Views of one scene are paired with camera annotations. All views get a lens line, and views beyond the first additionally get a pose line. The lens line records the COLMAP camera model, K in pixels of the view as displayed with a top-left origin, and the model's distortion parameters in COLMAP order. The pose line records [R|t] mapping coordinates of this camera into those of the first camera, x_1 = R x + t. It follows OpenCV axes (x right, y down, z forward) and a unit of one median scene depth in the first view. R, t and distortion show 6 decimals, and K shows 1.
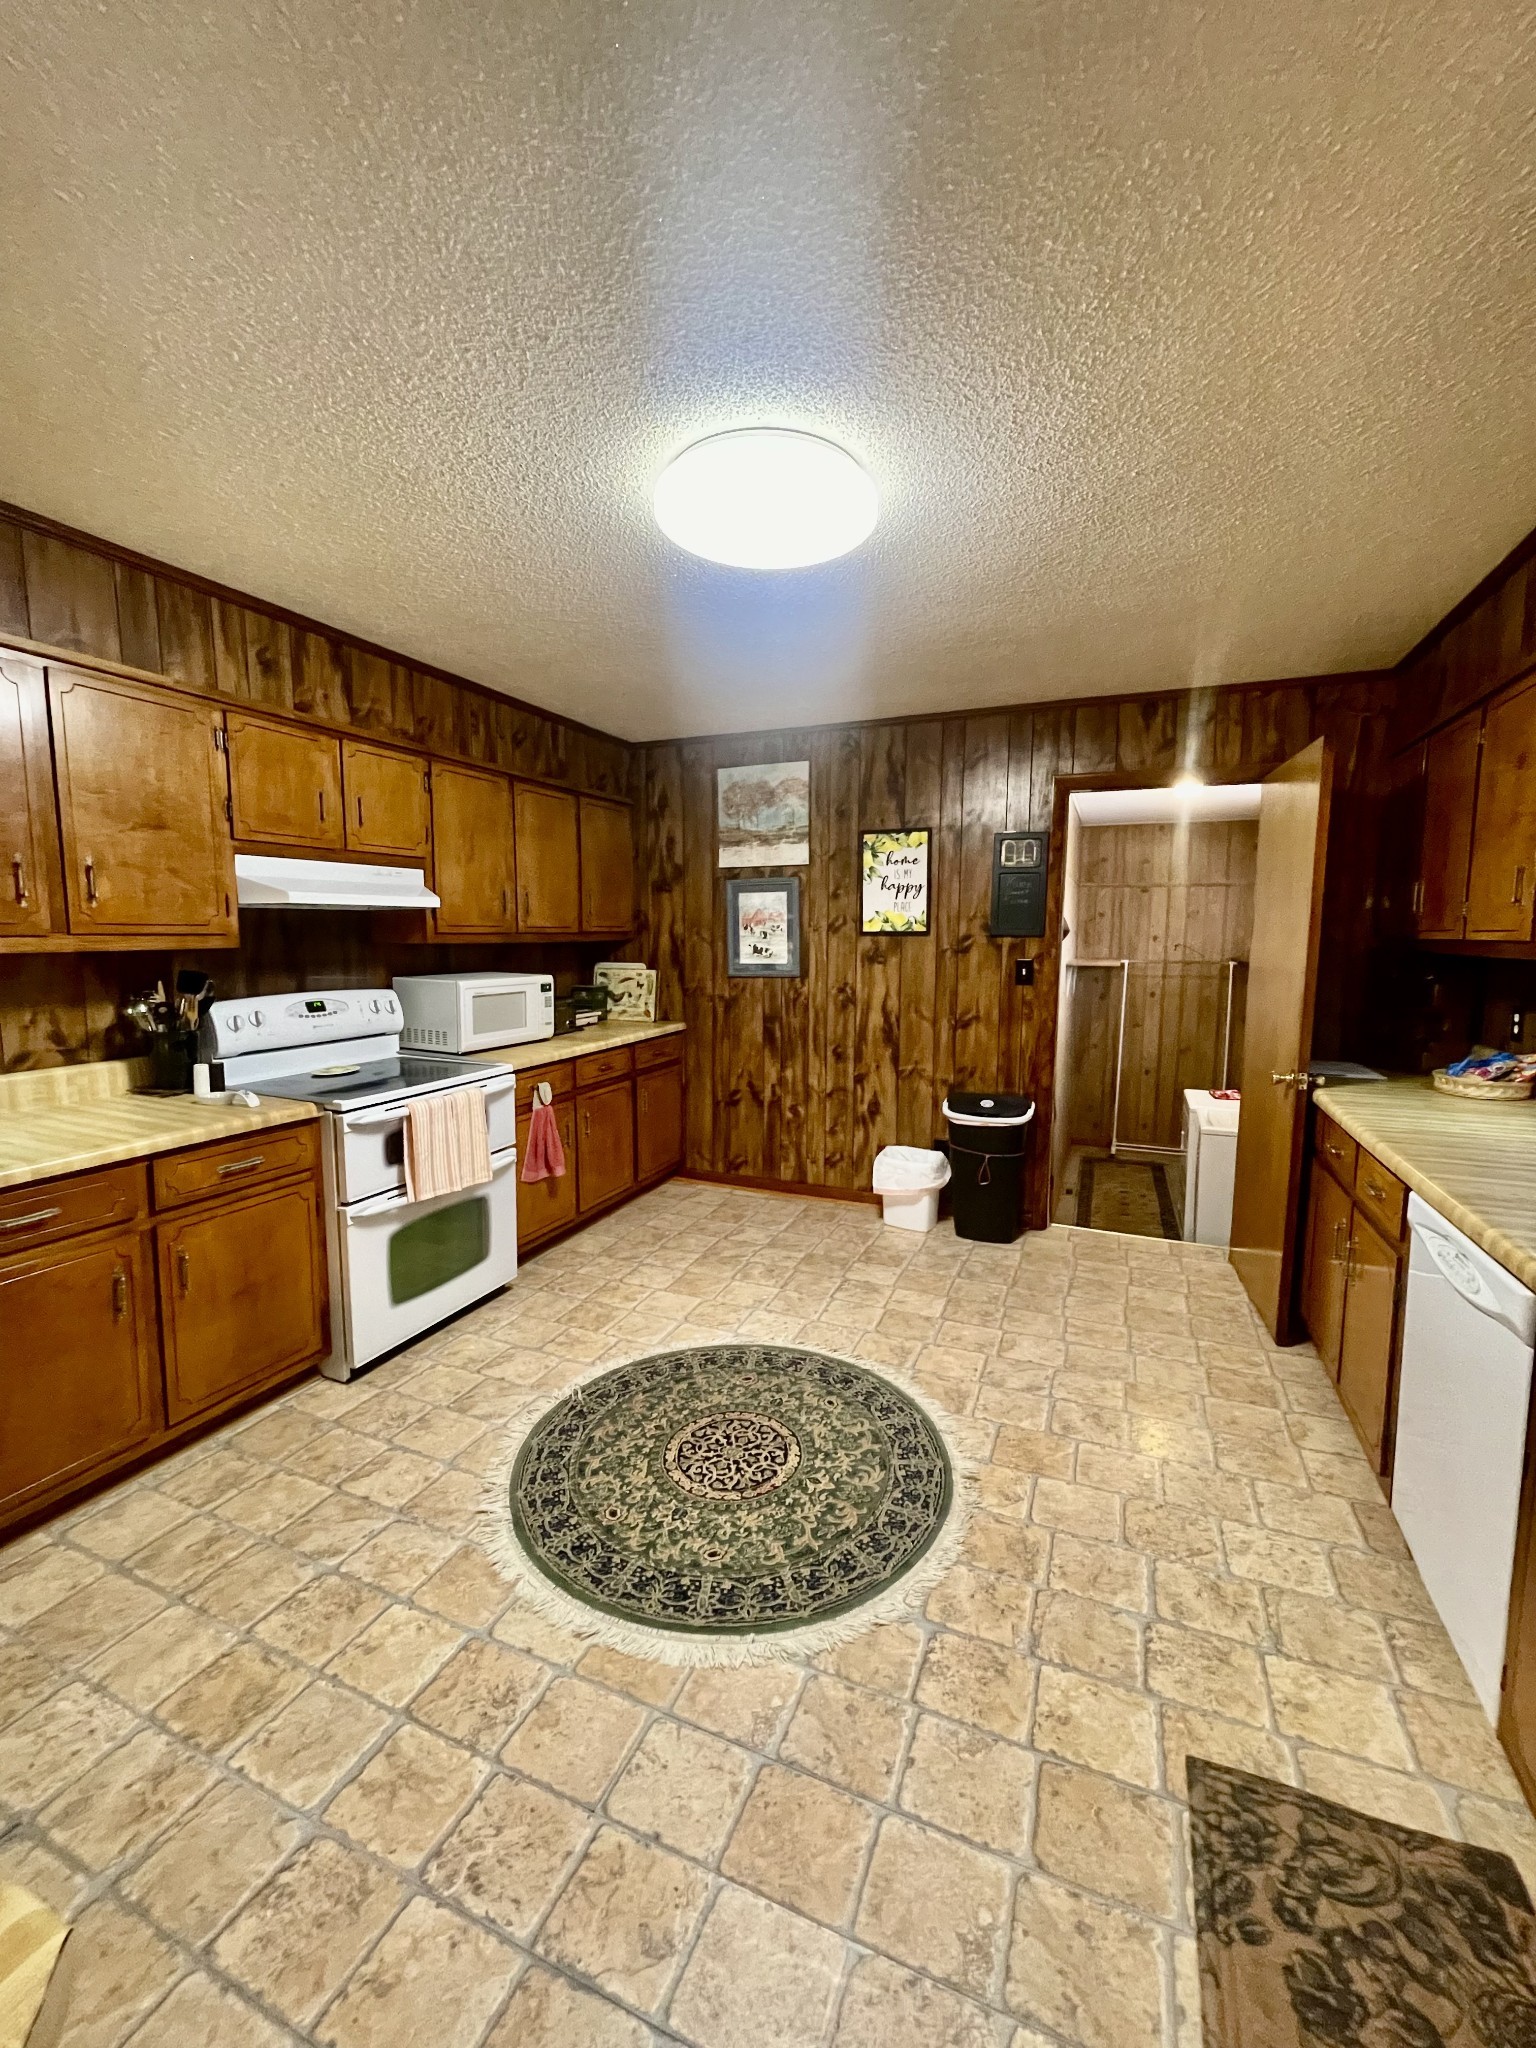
lens RADIAL K [[823.0, 0, 773.0], [0, 823.0, 1023.7], [0, 0, 1]] dist [-0.001399, 0.000269]
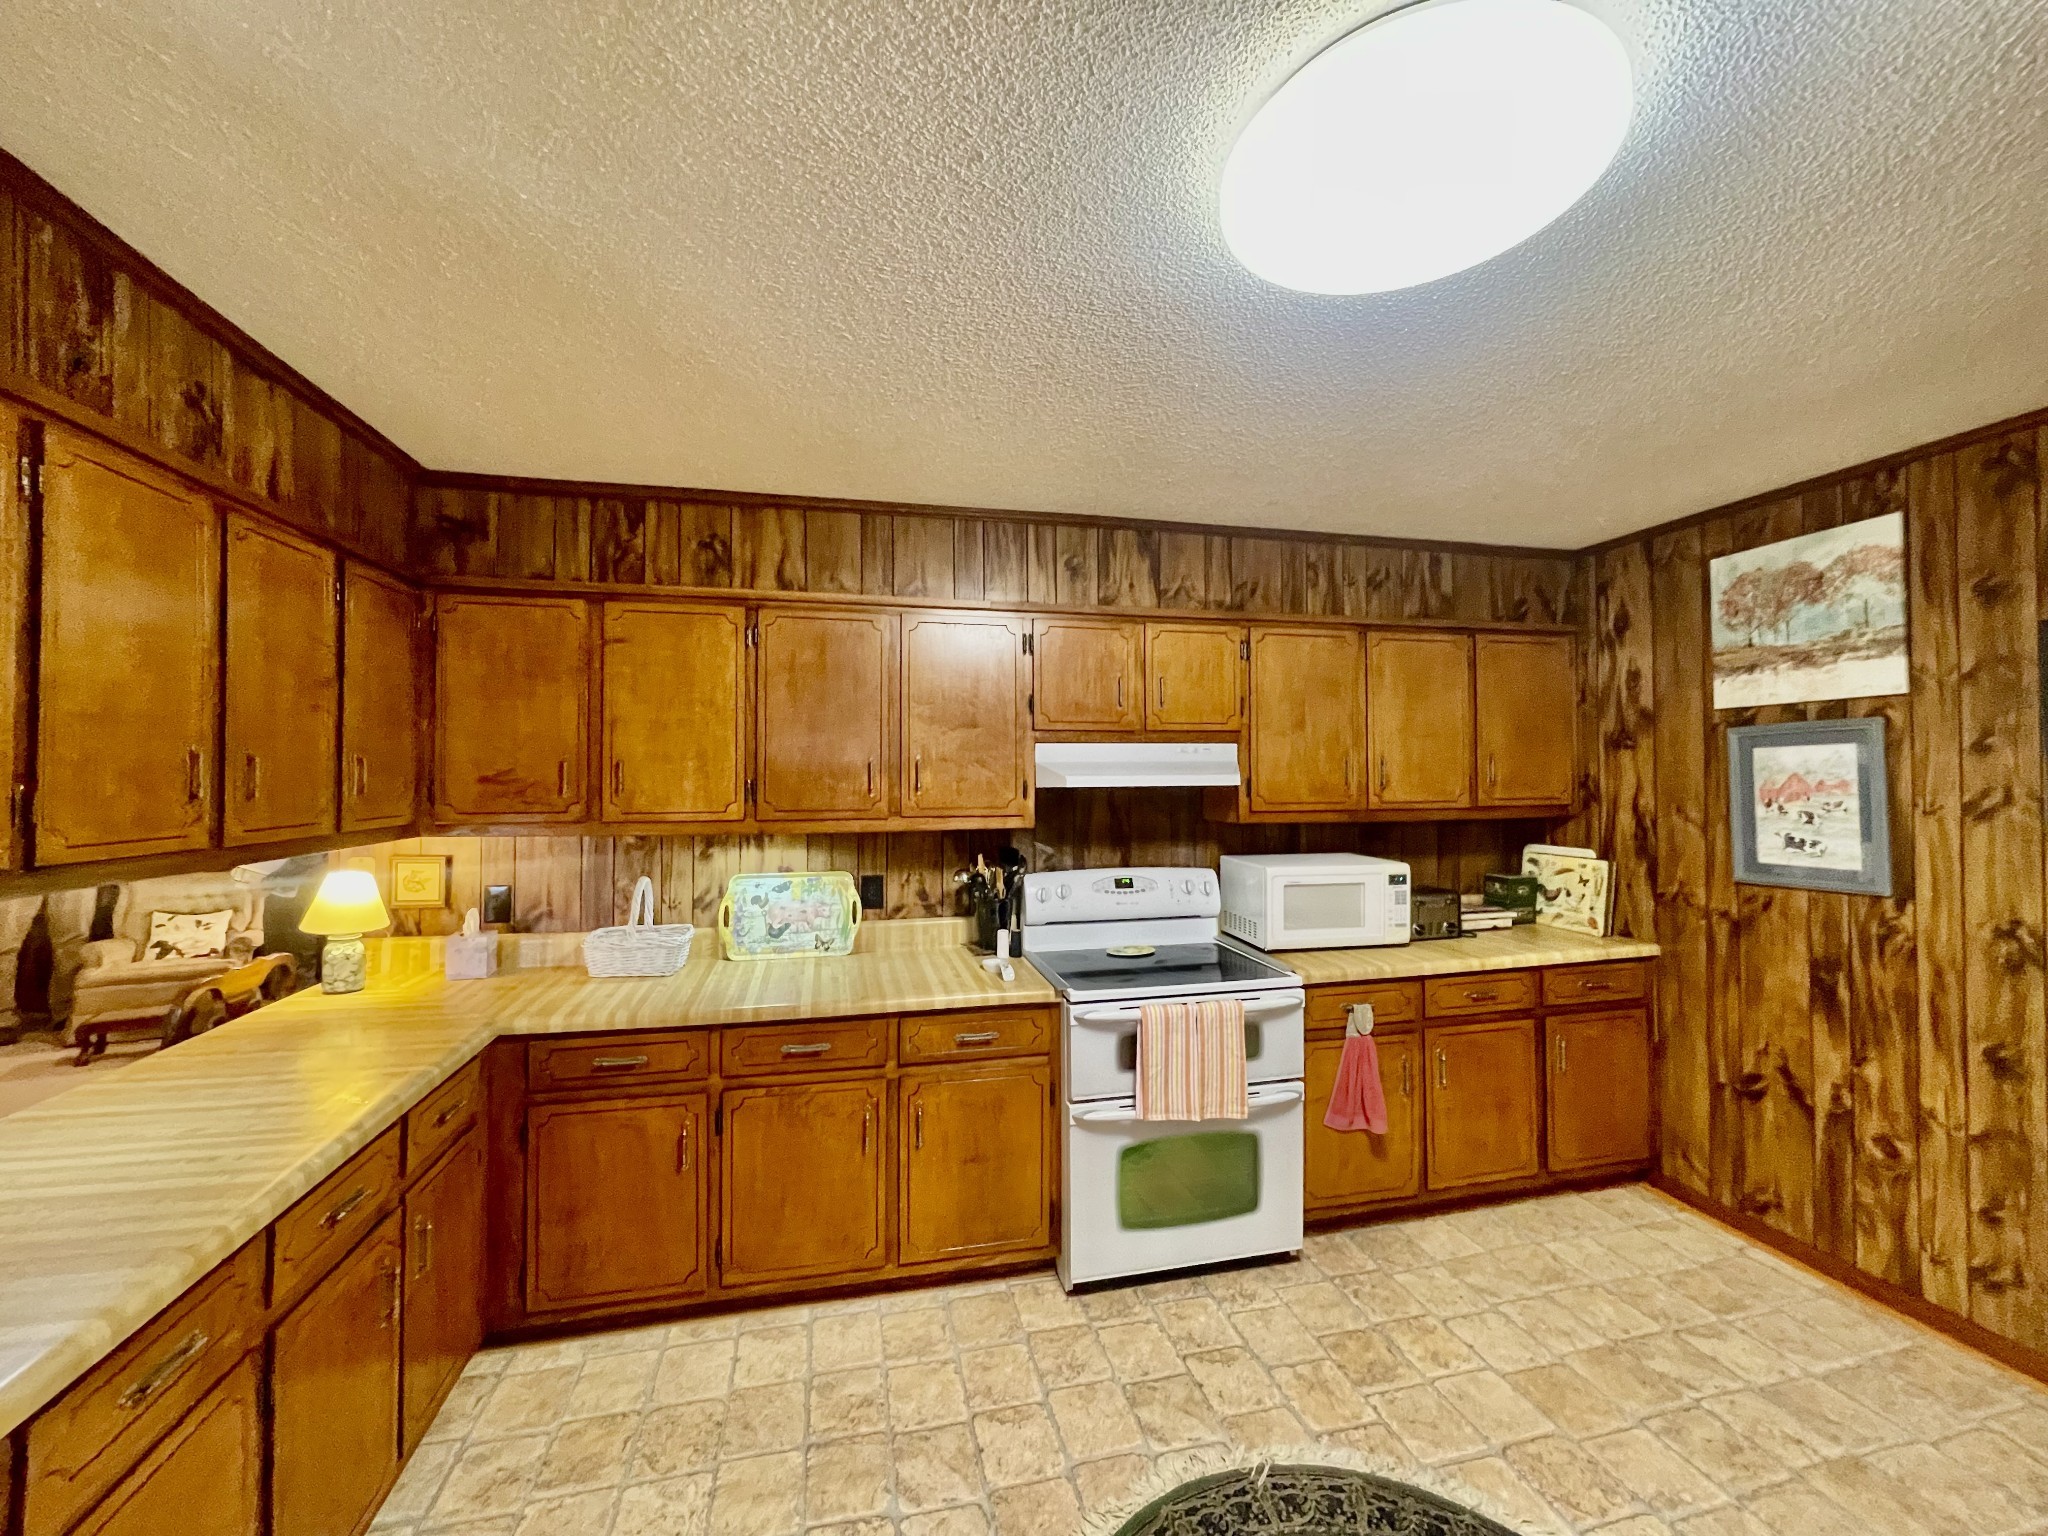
lens RADIAL K [[823.0, 0, 1023.8], [0, 823.0, 762.2], [0, 0, 1]] dist [-0.001399, 0.000269]
pose [[0.584727, -0.018827, -0.811012, 0.177269], [-0.083674, 0.992999, -0.083379, -0.066547], [0.806903, 0.116615, 0.579058, 0.265758]]
